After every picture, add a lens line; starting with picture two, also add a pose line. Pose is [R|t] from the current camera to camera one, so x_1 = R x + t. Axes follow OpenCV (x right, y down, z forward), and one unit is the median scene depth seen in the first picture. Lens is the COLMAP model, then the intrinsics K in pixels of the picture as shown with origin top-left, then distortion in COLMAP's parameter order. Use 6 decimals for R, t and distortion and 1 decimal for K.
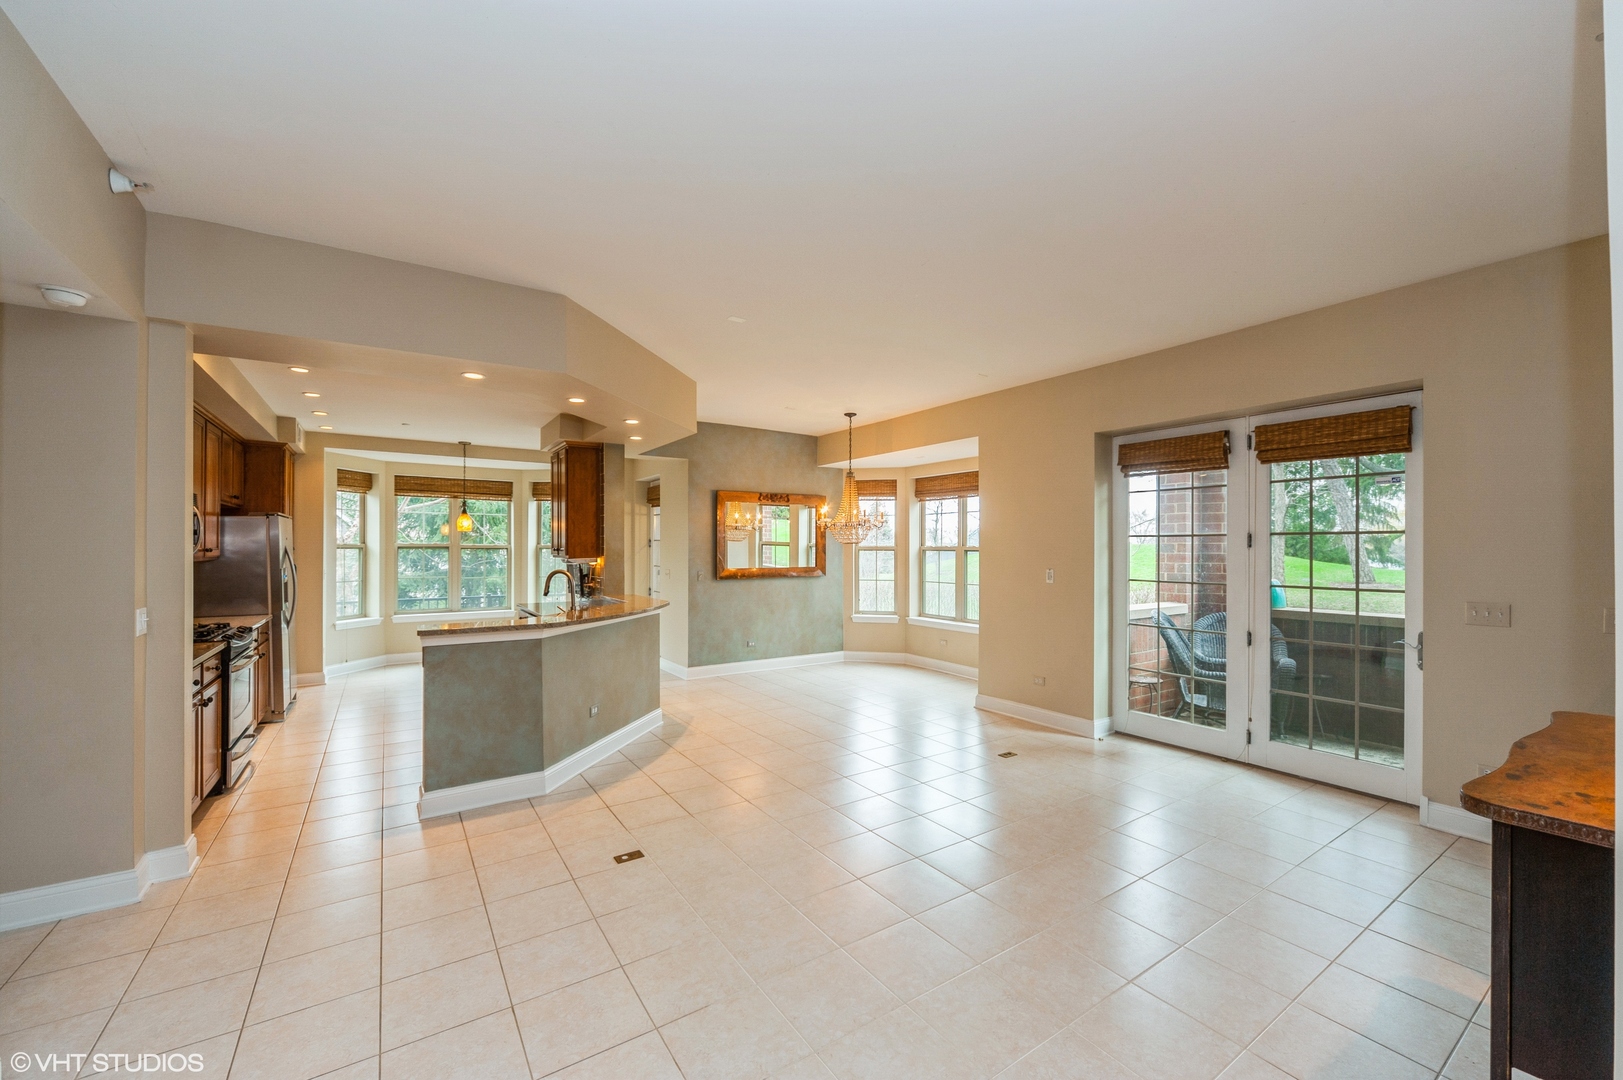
lens RADIAL K [[644.8, 0, 802.3], [0, 644.8, 545.8], [0, 0, 1]] dist [-0.001878, -0.000186]
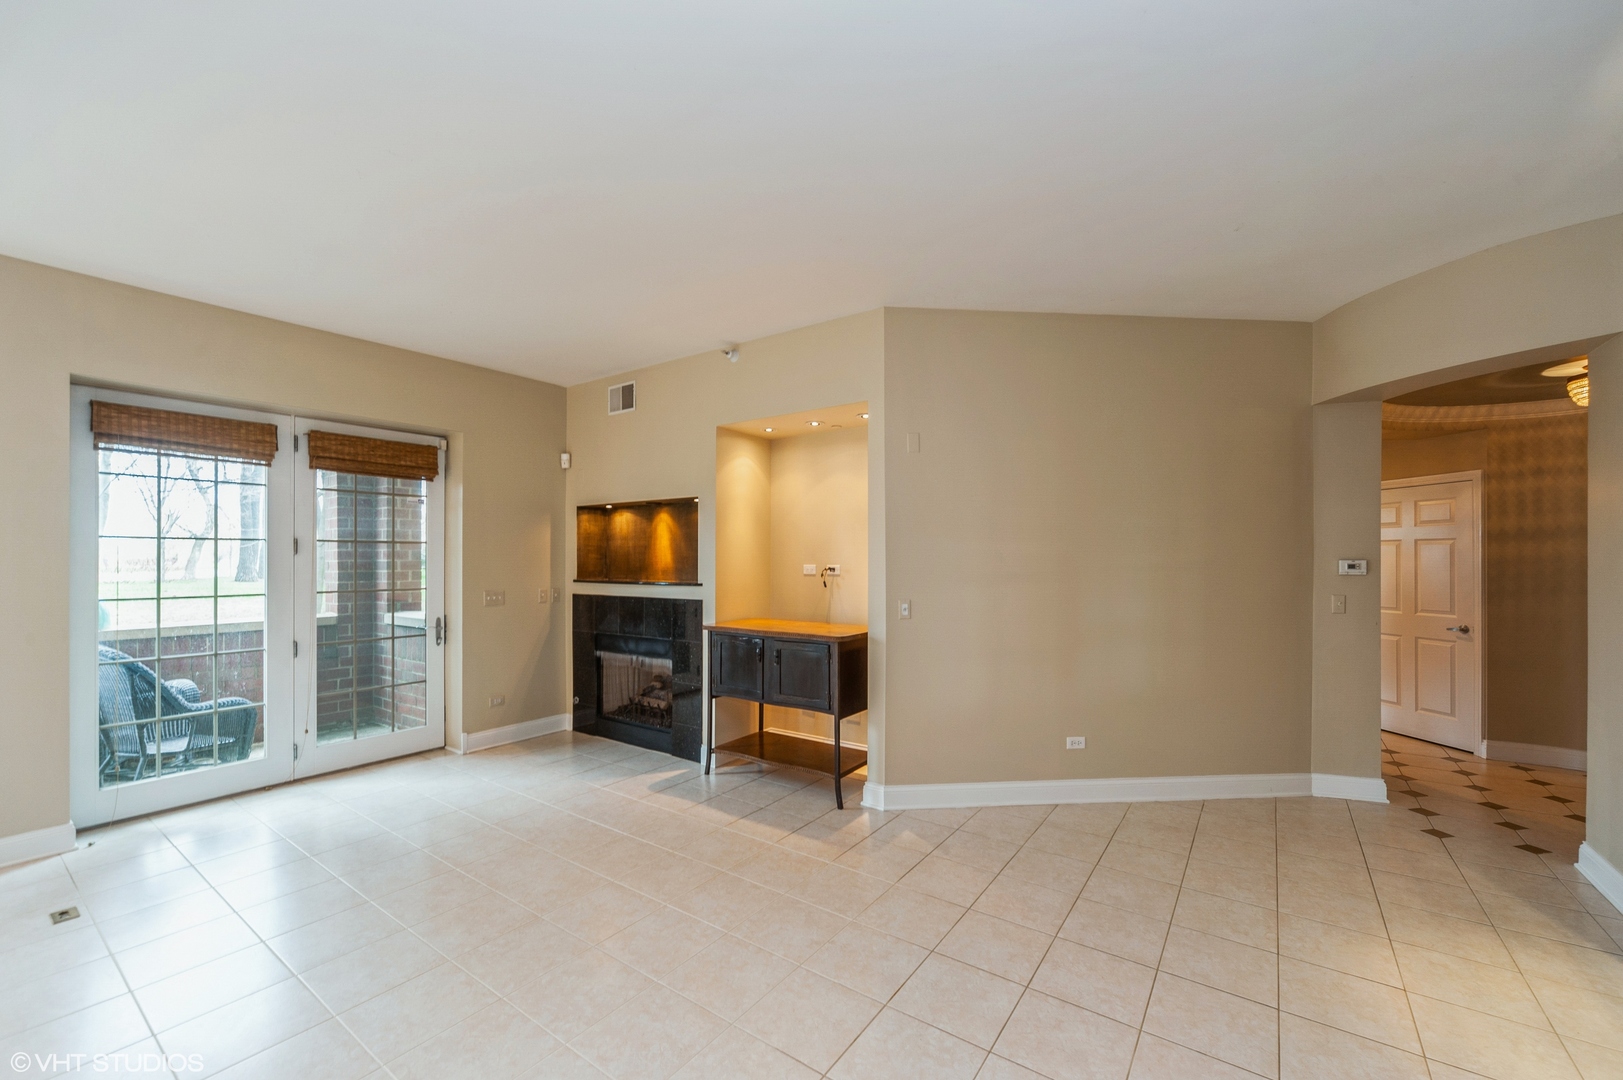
lens RADIAL K [[644.8, 0, 816.6], [0, 644.8, 563.0], [0, 0, 1]] dist [-0.001878, -0.000186]
pose [[-0.362578, -0.008629, 0.931913, -0.479084], [-0.005315, 0.999960, 0.007192, 0.005647], [-0.931938, -0.002345, -0.362609, 0.625694]]
